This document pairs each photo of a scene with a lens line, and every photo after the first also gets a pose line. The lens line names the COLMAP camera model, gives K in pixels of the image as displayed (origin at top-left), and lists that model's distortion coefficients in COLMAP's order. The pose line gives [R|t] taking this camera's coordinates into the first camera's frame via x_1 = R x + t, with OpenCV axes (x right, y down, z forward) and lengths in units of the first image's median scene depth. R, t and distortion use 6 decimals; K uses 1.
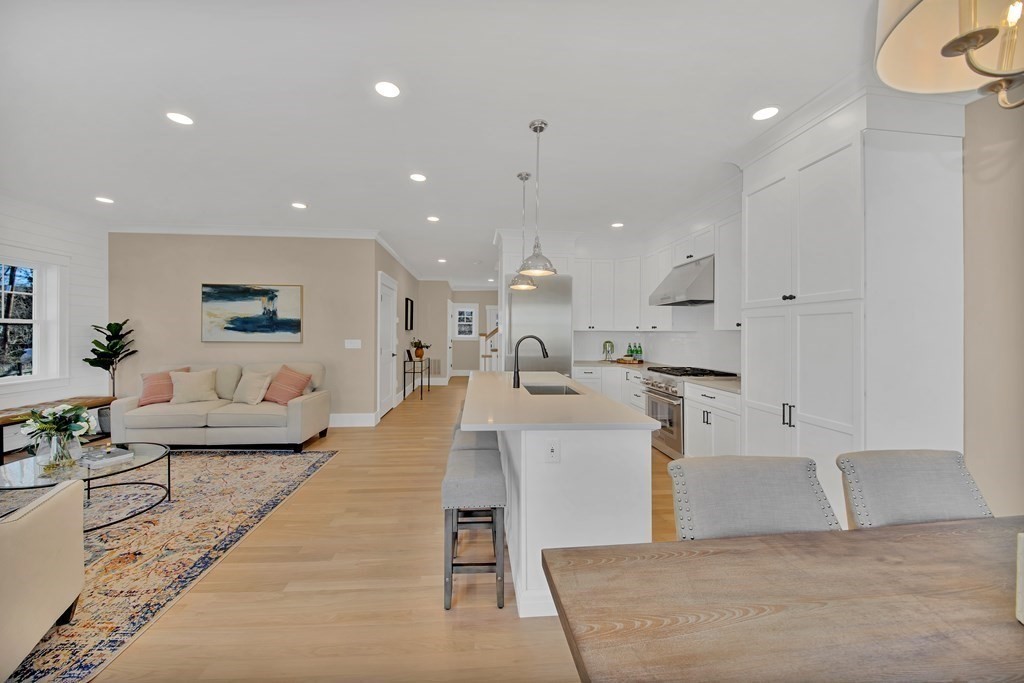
lens RADIAL K [[367.9, 0, 504.4], [0, 367.9, 332.1], [0, 0, 1]] dist [-0.014692, -0.005150]
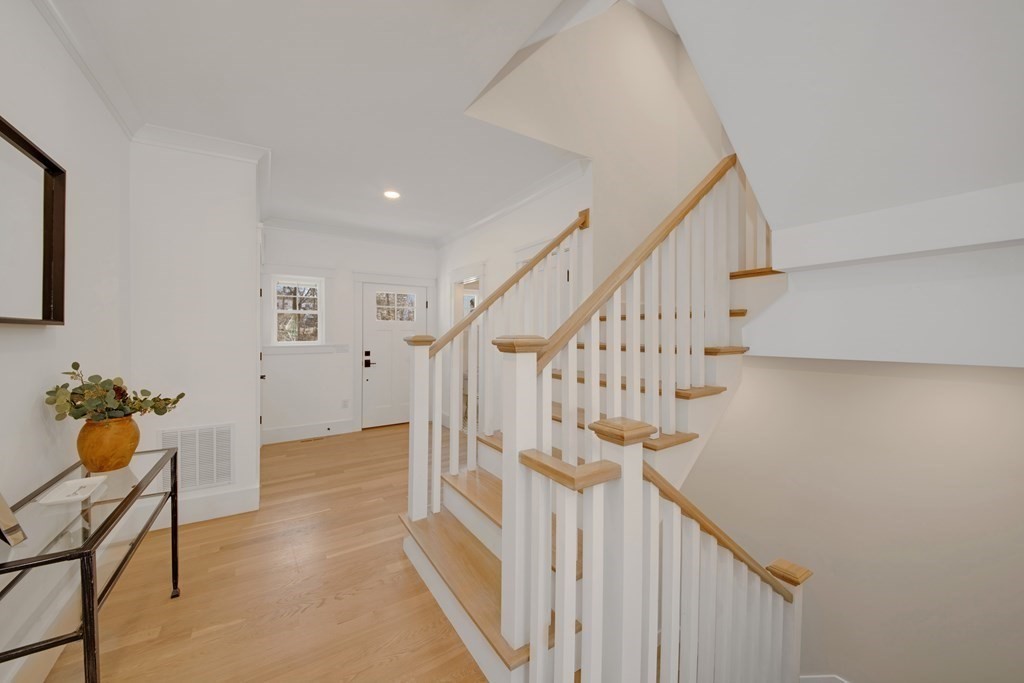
lens RADIAL K [[371.9, 0, 502.9], [0, 371.9, 324.0], [0, 0, 1]] dist [-0.000128, -0.009291]
pose [[0.886680, -0.004750, 0.462360, -0.235621], [0.014527, 0.999740, -0.017587, -0.000683], [-0.462156, 0.022310, 0.886518, 1.276478]]
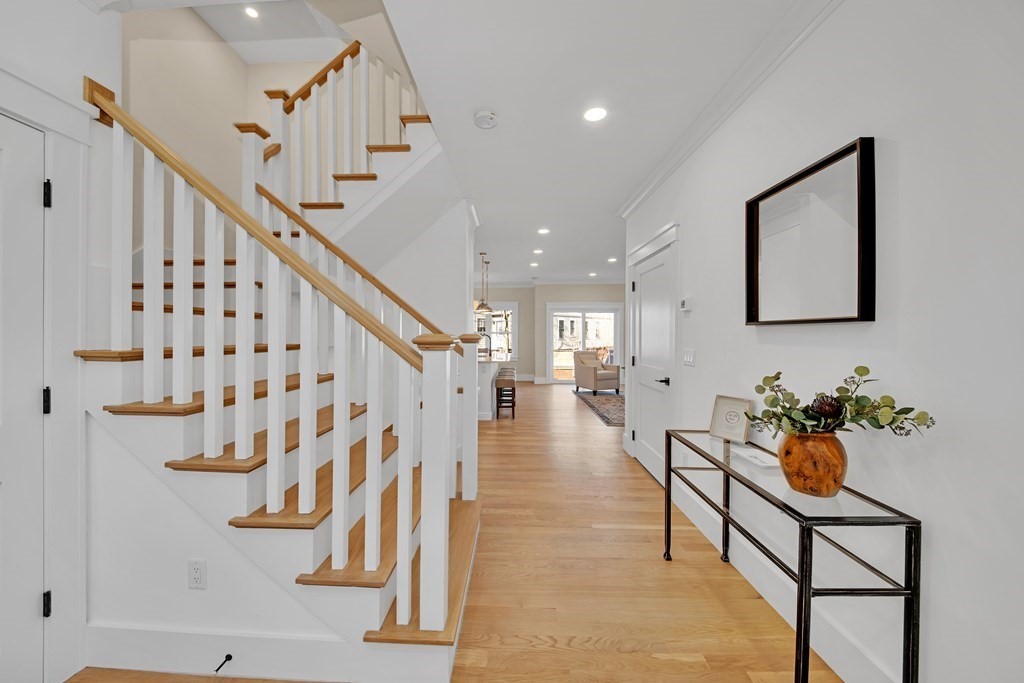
lens RADIAL K [[429.5, 0, 500.8], [0, 429.5, 335.0], [0, 0, 1]] dist [0.001111, -0.009950]
pose [[-0.995150, -0.005524, 0.098212, -0.188294], [-0.005795, 0.999980, -0.002476, 0.011274], [-0.098196, -0.003033, -0.995162, 2.369413]]
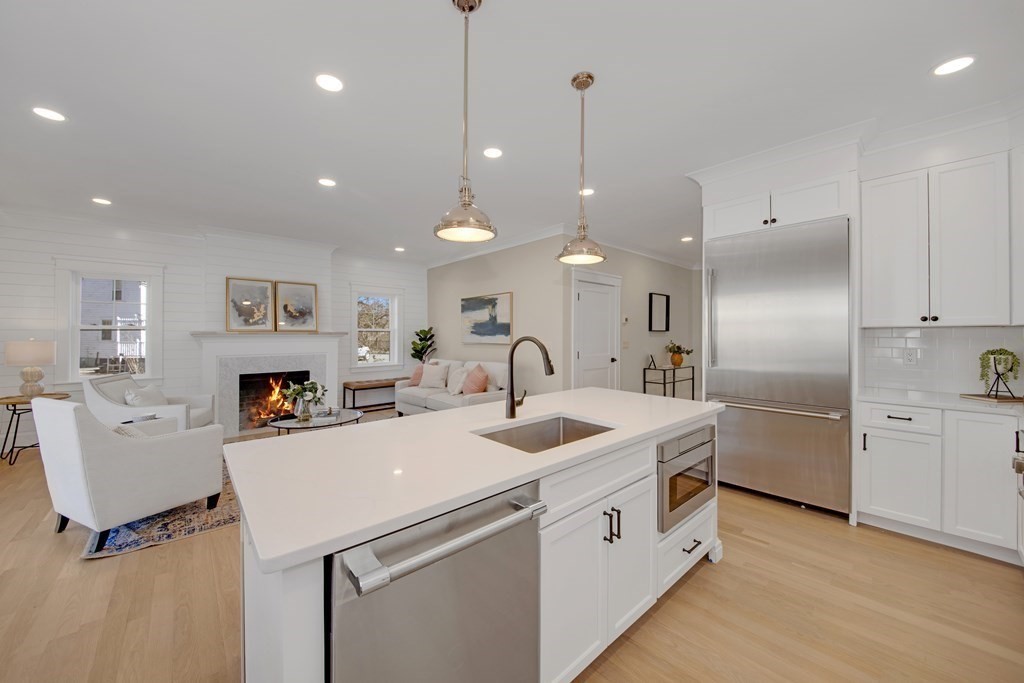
lens RADIAL K [[366.8, 0, 509.4], [0, 366.8, 334.5], [0, 0, 1]] dist [-0.017354, -0.002017]
pose [[0.604541, -0.009032, -0.796523, 0.339911], [0.007837, 0.999955, -0.005391, 0.005155], [0.796535, -0.002984, 0.604585, 0.370197]]
